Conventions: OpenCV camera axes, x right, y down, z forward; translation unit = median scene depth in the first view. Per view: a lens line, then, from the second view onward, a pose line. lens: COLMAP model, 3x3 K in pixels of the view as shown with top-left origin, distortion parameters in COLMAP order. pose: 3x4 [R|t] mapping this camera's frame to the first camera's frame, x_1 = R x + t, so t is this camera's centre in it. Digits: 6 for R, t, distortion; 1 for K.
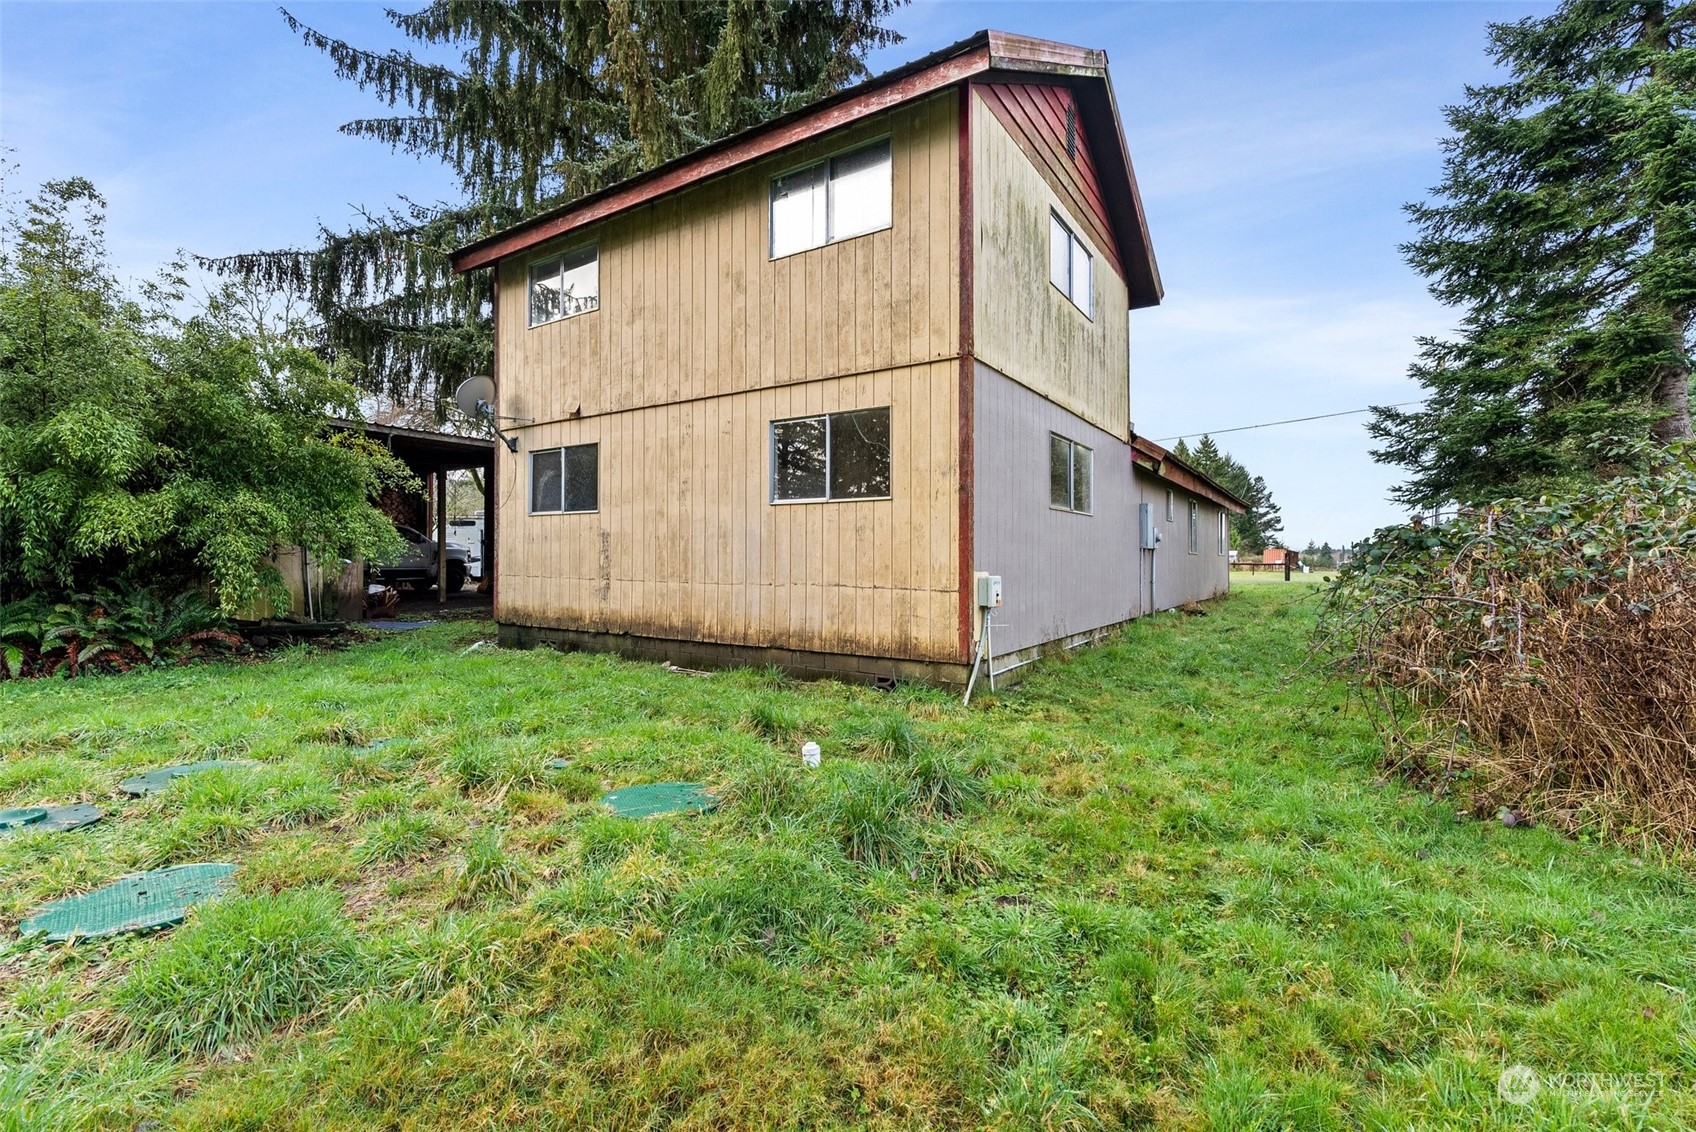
lens RADIAL K [[770.5, 0, 843.1], [0, 770.5, 561.2], [0, 0, 1]] dist [-0.005101, 0.002043]
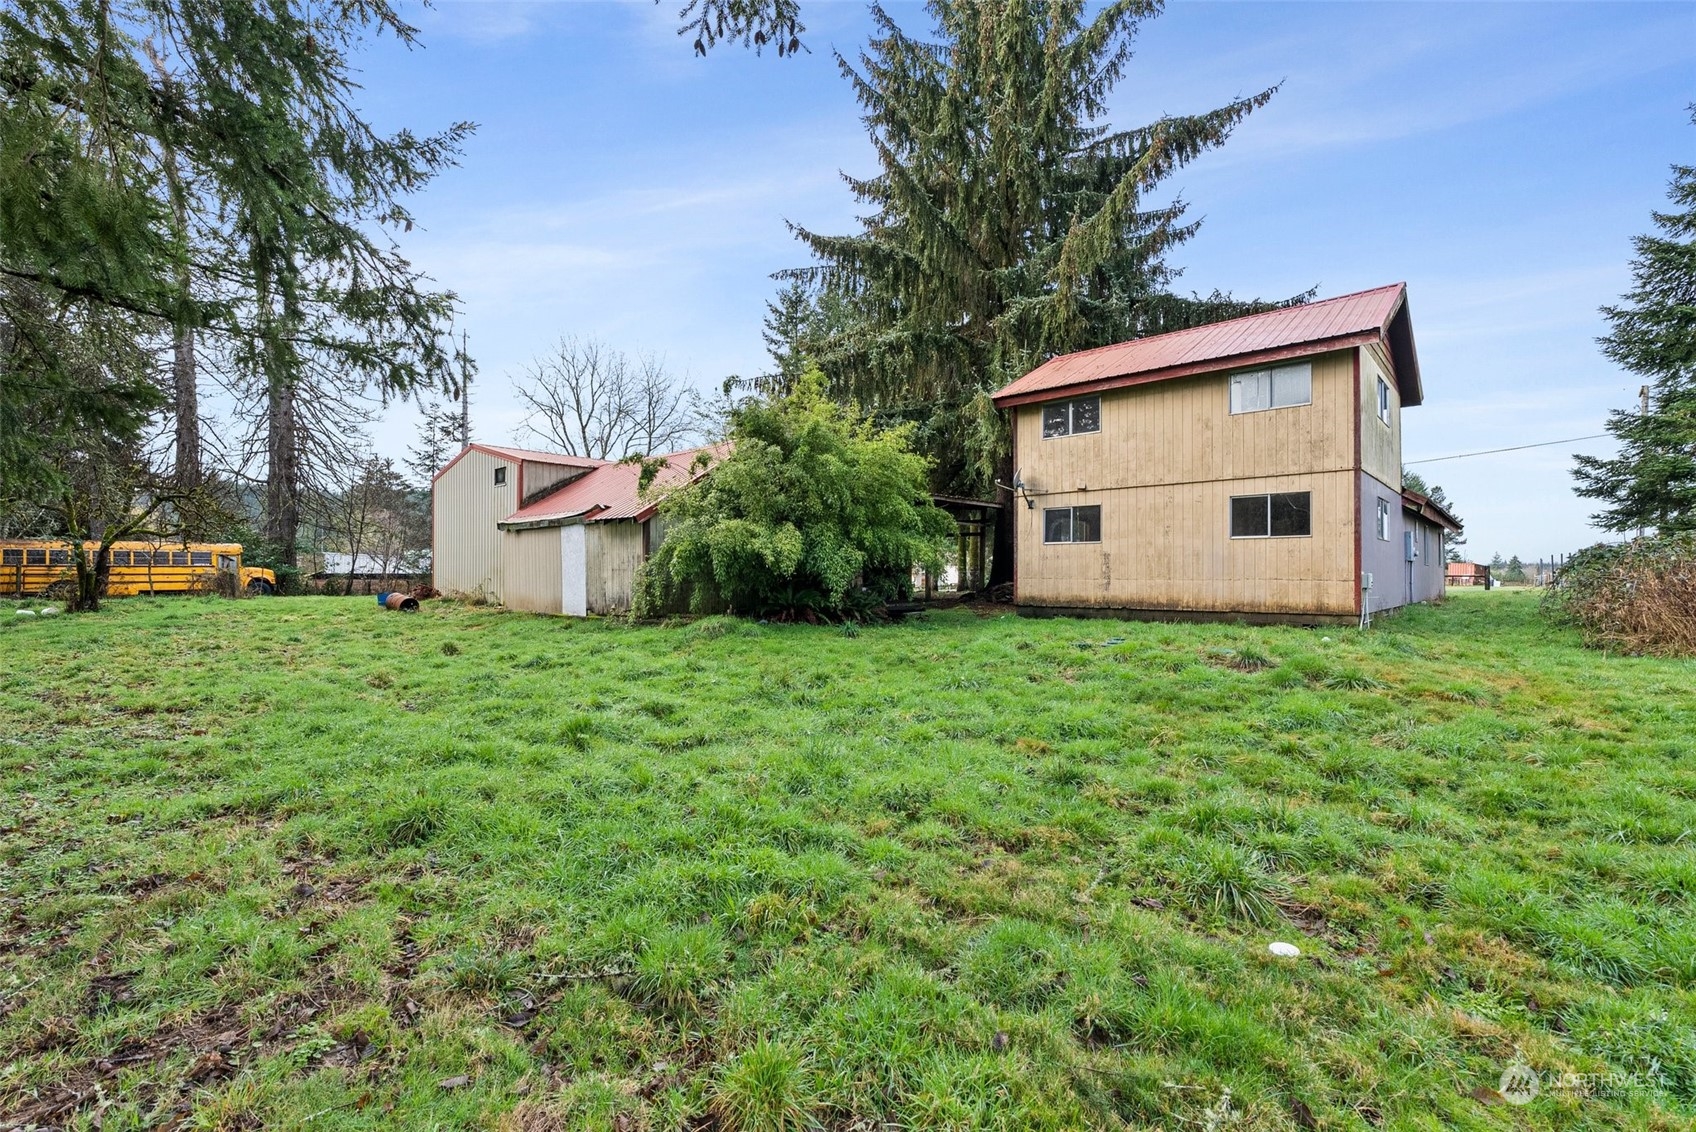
lens RADIAL K [[770.5, 0, 849.1], [0, 770.5, 573.0], [0, 0, 1]] dist [-0.005101, 0.002043]
pose [[0.988221, -0.003430, -0.152997, -0.579123], [0.002350, 0.999971, -0.007239, 0.019567], [0.153018, 0.006794, 0.988200, -0.834095]]
